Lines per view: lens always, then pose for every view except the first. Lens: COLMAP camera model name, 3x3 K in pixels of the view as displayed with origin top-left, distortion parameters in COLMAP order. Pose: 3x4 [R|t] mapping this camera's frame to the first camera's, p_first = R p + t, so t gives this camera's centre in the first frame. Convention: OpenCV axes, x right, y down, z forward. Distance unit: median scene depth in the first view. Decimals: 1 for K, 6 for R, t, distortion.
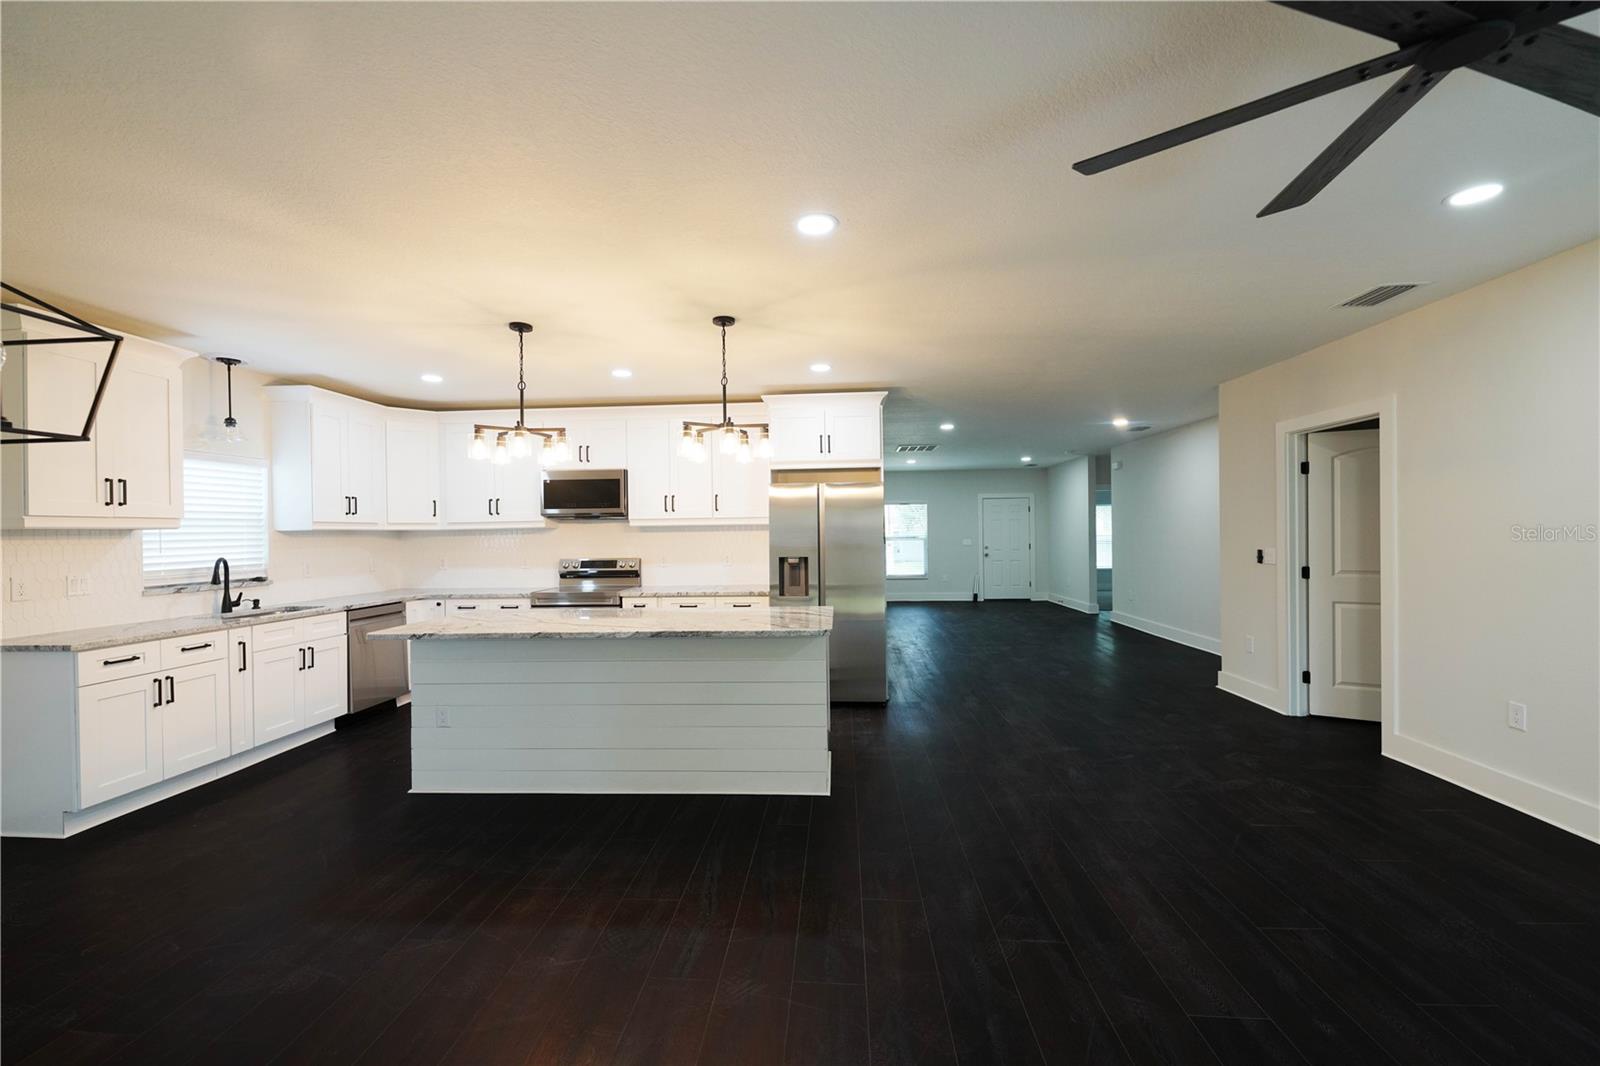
lens RADIAL K [[643.3, 0, 796.7], [0, 643.3, 532.1], [0, 0, 1]] dist [0.012924, -0.007534]
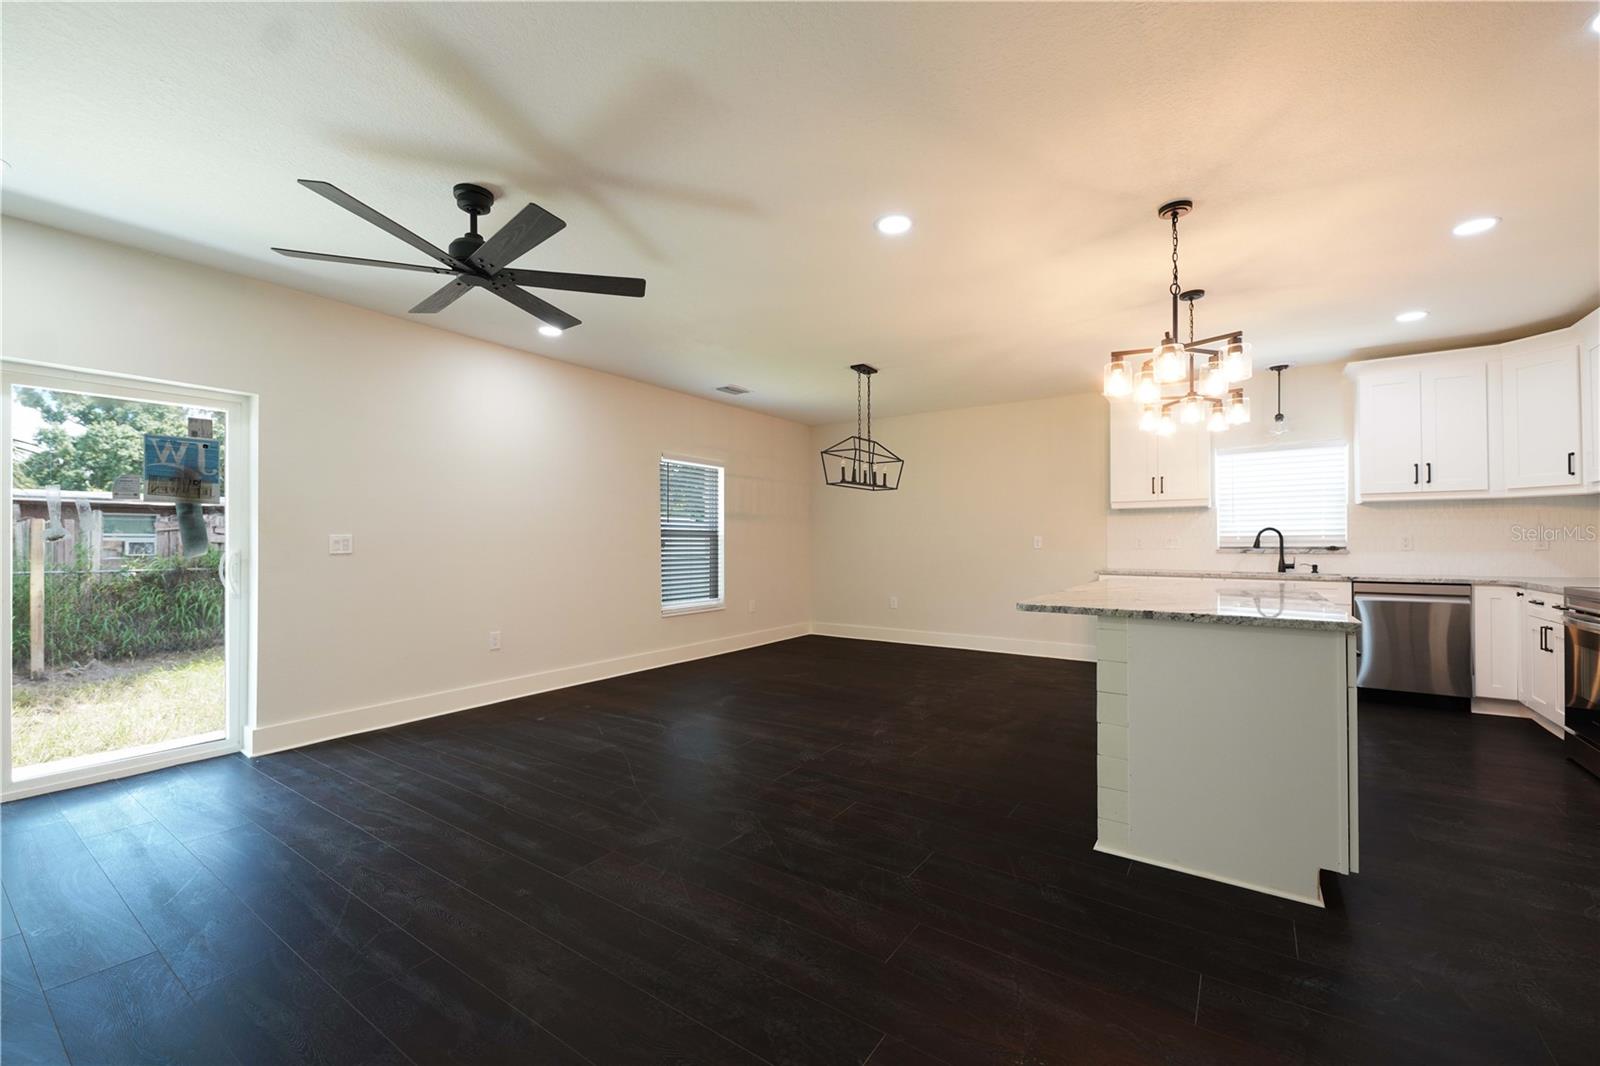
lens RADIAL K [[643.3, 0, 795.7], [0, 643.3, 533.3], [0, 0, 1]] dist [0.012924, -0.007534]
pose [[-0.516247, 0.003793, -0.856431, 0.602122], [0.010770, 0.999940, -0.002063, 0.039172], [0.856372, -0.010289, -0.516257, 0.783988]]
